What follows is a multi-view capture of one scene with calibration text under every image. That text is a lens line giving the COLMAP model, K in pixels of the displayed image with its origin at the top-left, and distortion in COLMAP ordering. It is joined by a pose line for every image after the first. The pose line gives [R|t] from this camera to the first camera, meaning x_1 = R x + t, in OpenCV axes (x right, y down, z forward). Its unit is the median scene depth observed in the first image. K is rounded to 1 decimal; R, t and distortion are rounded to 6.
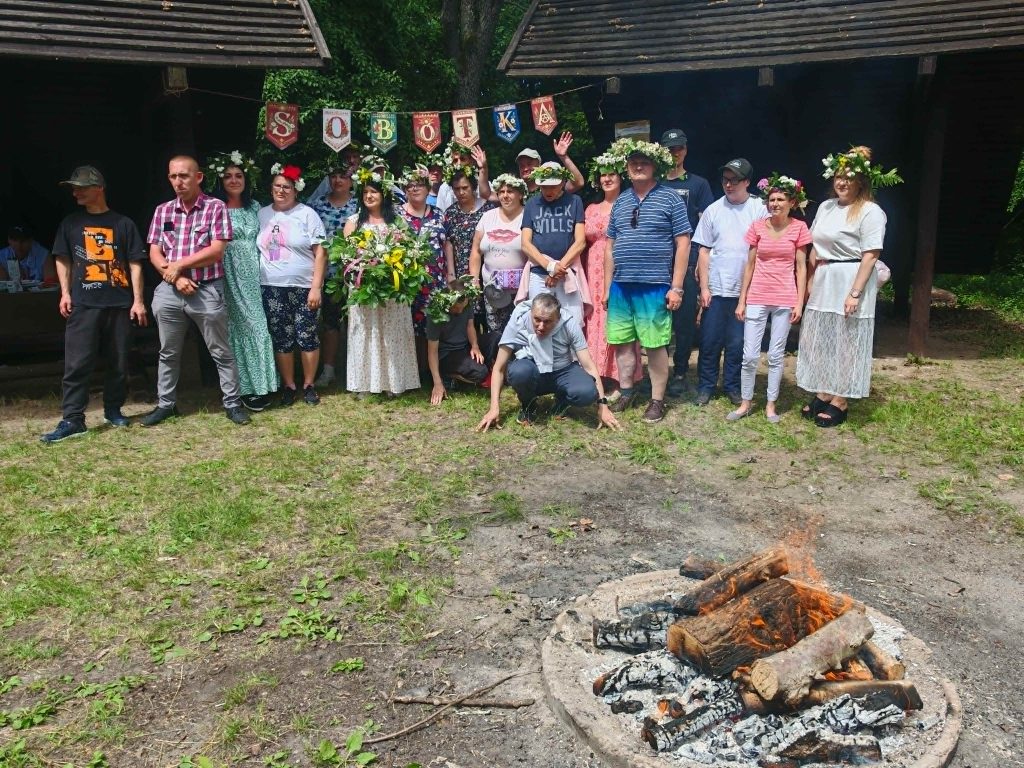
lens RADIAL K [[780.9, 0, 512.0], [0, 780.9, 384.0], [0, 0, 1]] dist [0.000629, 0.002862]
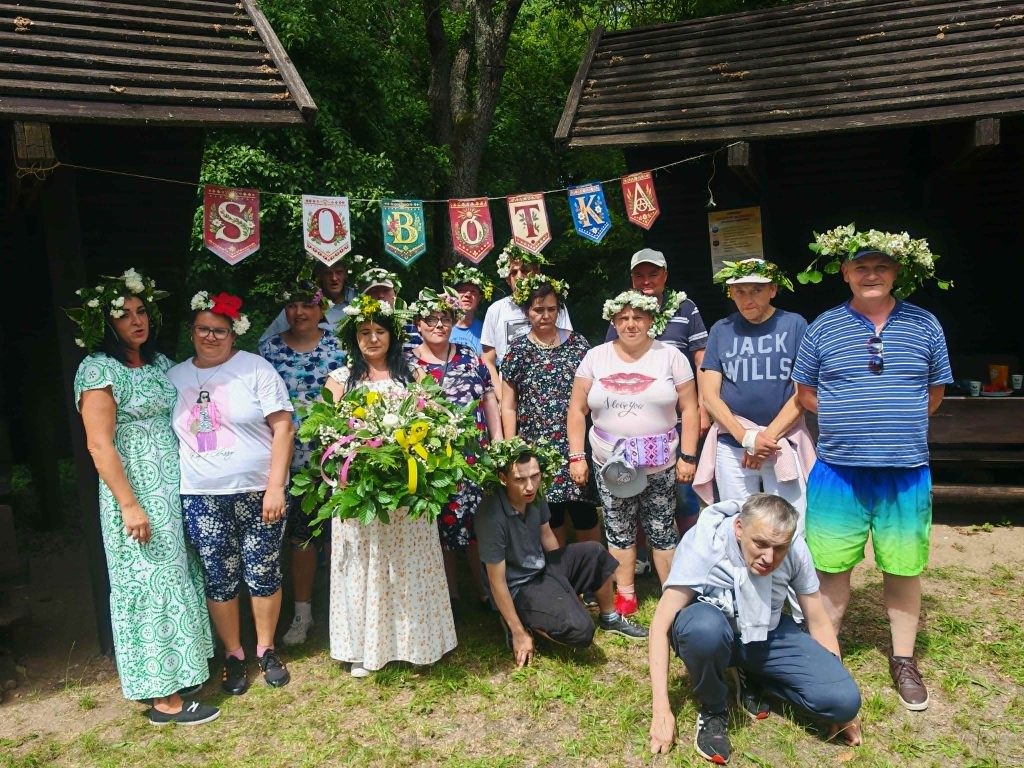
lens RADIAL K [[836.9, 0, 511.0], [0, 836.9, 367.0], [0, 0, 1]] dist [-0.004329, -0.017480]
pose [[0.994552, -0.053516, 0.089456, -0.131722], [0.068146, 0.983178, -0.169460, -0.100152], [-0.078882, 0.174633, 0.981469, 0.356804]]
